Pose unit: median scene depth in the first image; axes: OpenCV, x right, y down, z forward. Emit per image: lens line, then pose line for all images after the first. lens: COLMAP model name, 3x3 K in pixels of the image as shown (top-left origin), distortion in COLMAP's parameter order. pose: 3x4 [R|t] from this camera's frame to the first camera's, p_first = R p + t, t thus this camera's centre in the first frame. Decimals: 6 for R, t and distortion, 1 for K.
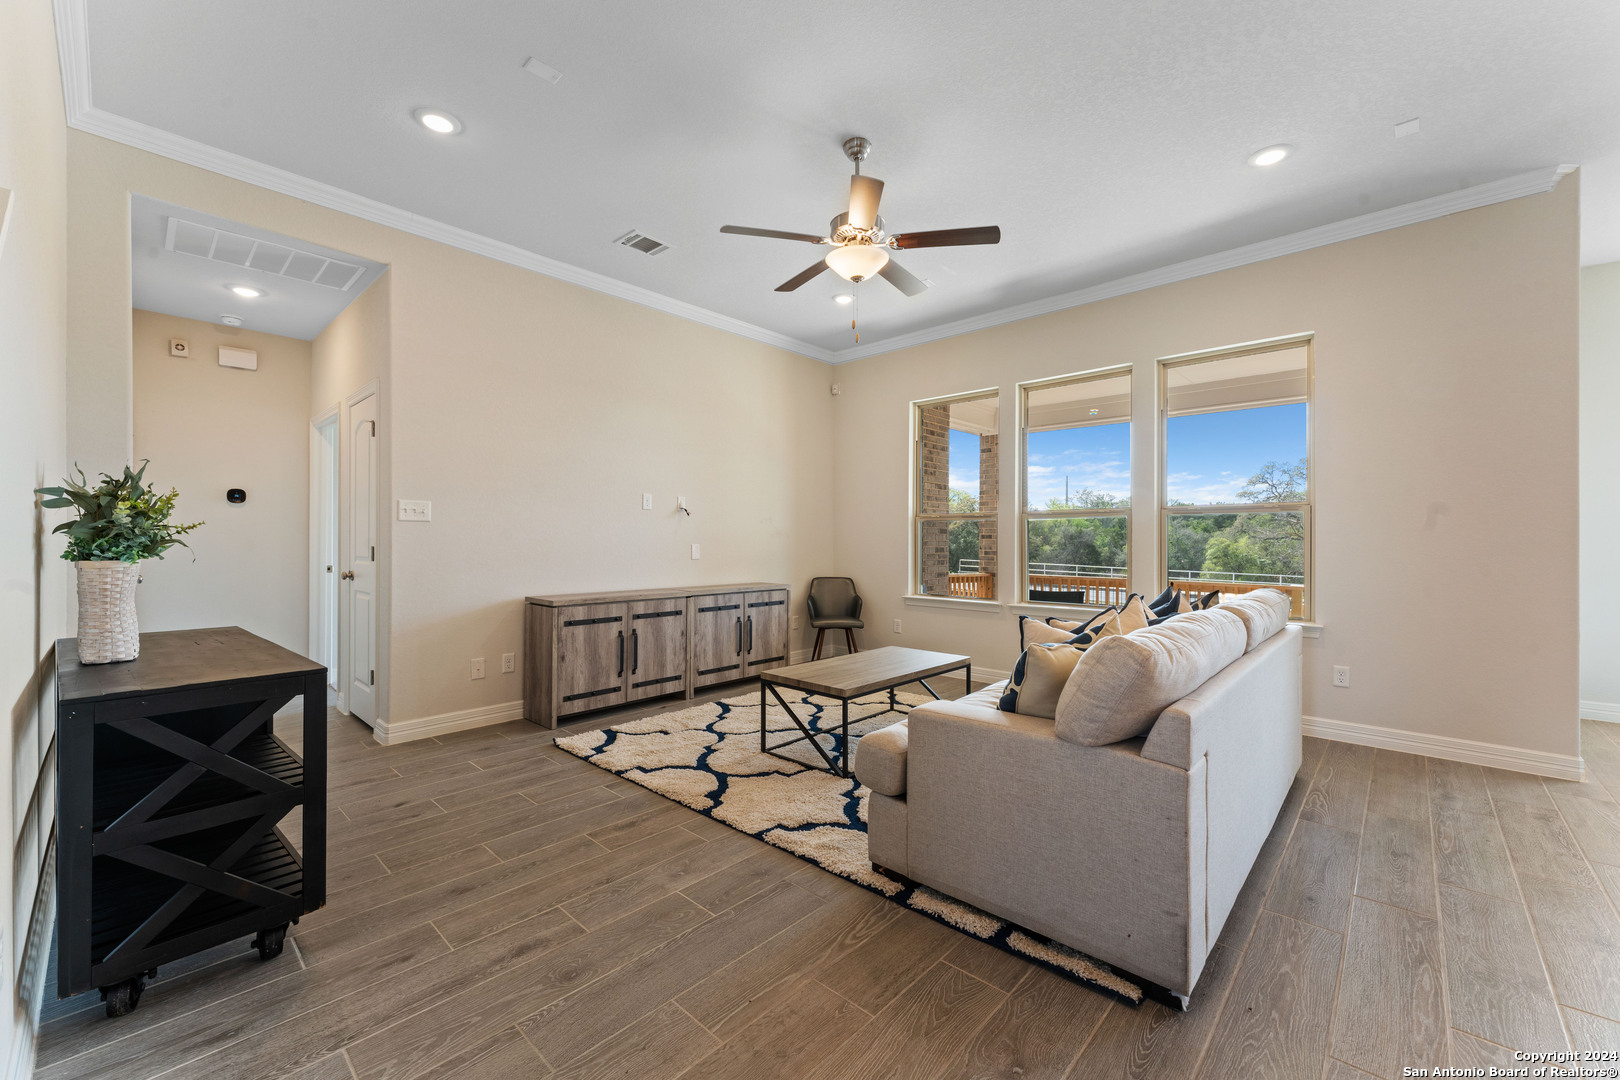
lens RADIAL K [[643.4, 0, 814.0], [0, 643.4, 536.5], [0, 0, 1]] dist [0.001260, 0.000102]
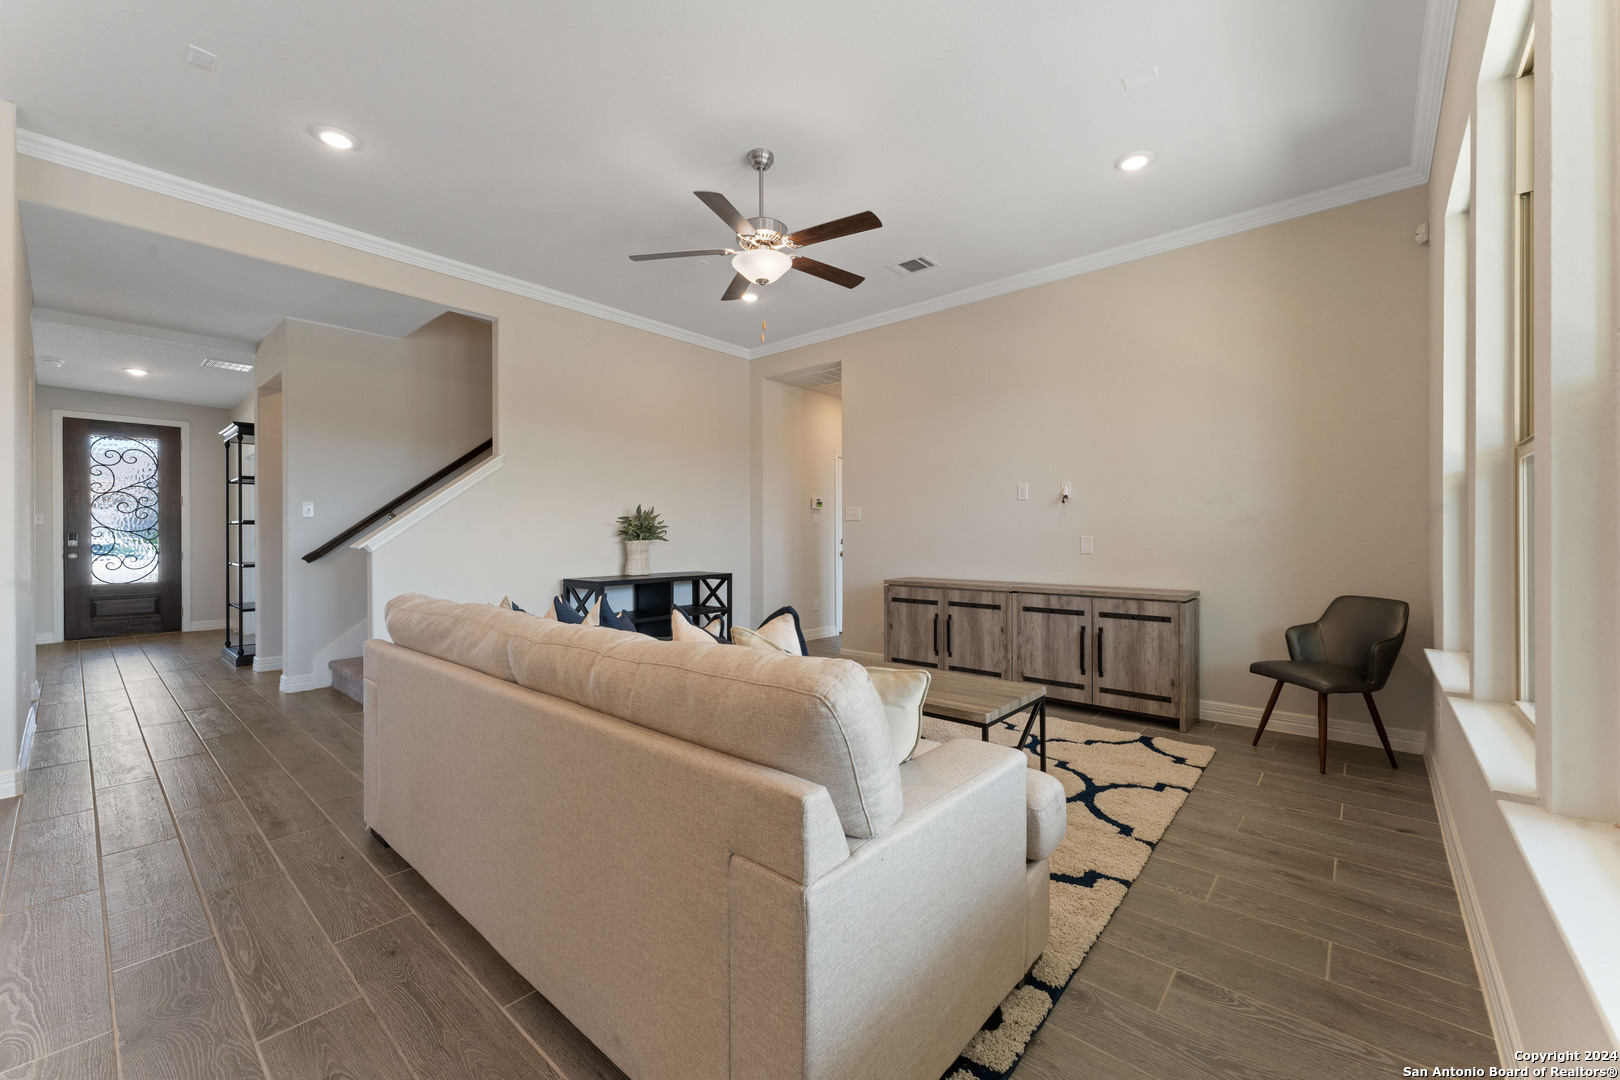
lens RADIAL K [[643.4, 0, 814.0], [0, 643.4, 536.5], [0, 0, 1]] dist [0.001260, 0.000102]
pose [[0.043343, 0.016065, -0.998931, 0.738304], [0.020343, 0.999649, 0.016959, -0.009202], [0.998853, -0.021056, 0.043001, 0.688448]]
